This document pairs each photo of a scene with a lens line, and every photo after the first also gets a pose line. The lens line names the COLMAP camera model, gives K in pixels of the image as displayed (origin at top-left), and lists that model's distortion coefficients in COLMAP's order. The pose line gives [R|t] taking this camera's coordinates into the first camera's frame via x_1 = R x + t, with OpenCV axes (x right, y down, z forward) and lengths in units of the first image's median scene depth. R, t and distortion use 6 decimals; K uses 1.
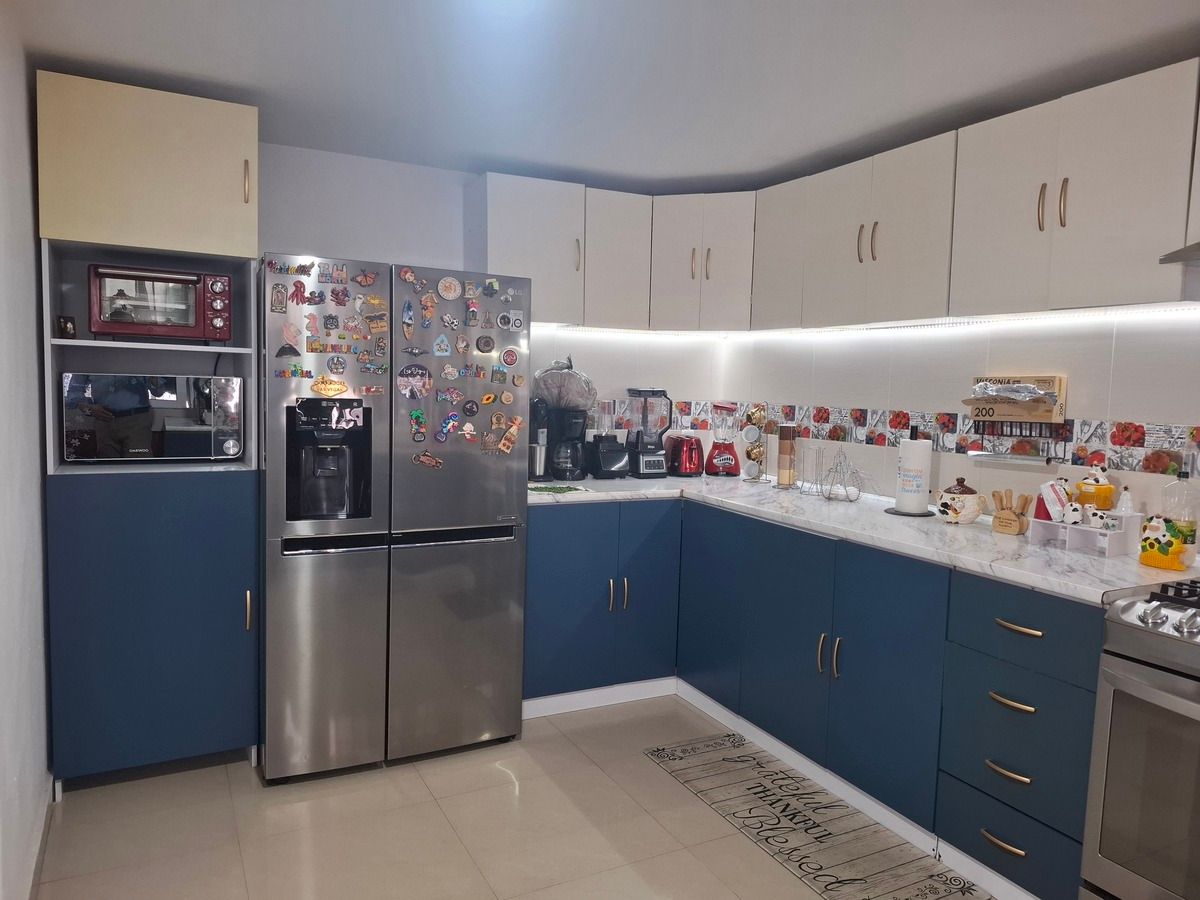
lens RADIAL K [[842.8, 0, 607.3], [0, 842.8, 449.9], [0, 0, 1]] dist [0.040462, -0.024412]
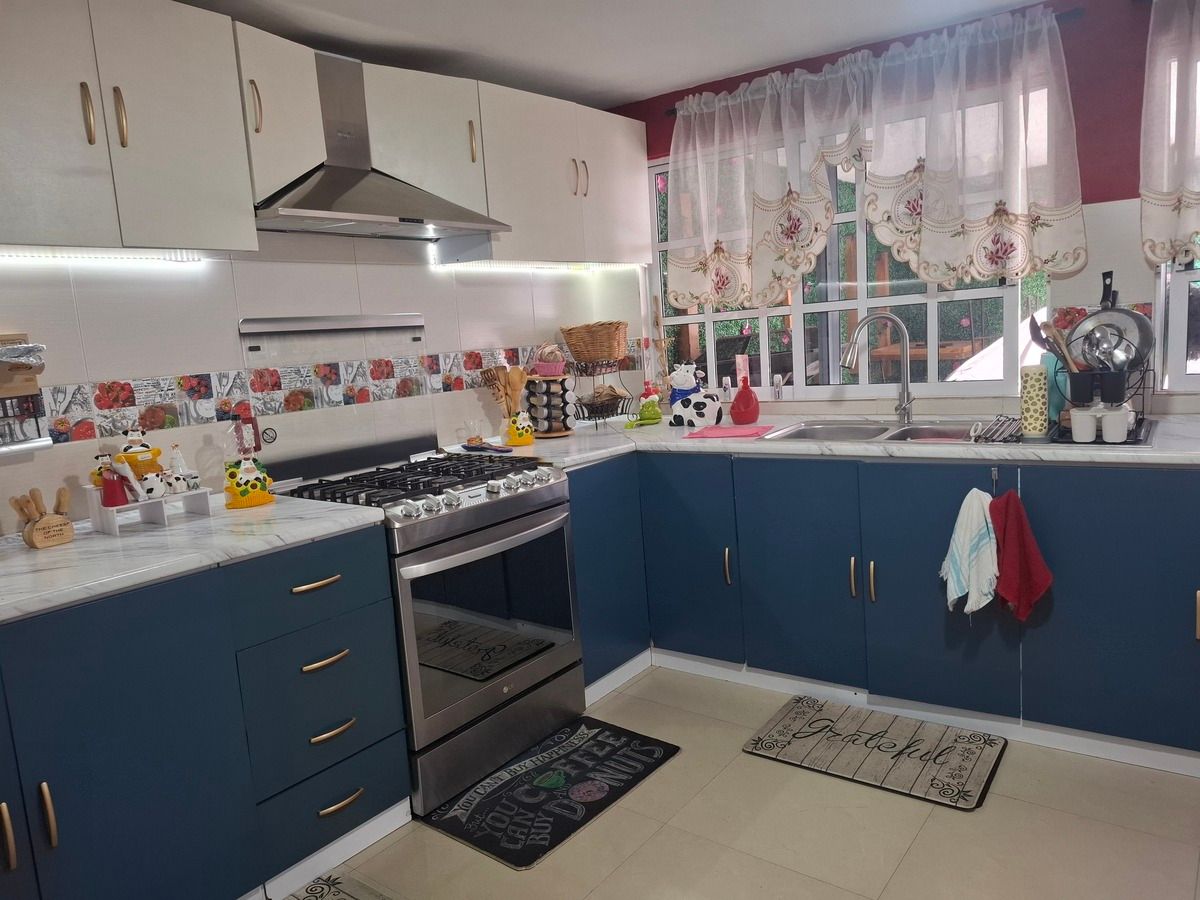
lens RADIAL K [[842.8, 0, 611.7], [0, 842.8, 446.6], [0, 0, 1]] dist [0.040462, -0.024412]
pose [[-0.458262, -0.123840, 0.880147, -0.486577], [0.120276, 0.972497, 0.199458, -0.092320], [-0.880641, 0.197265, -0.430764, 1.056369]]
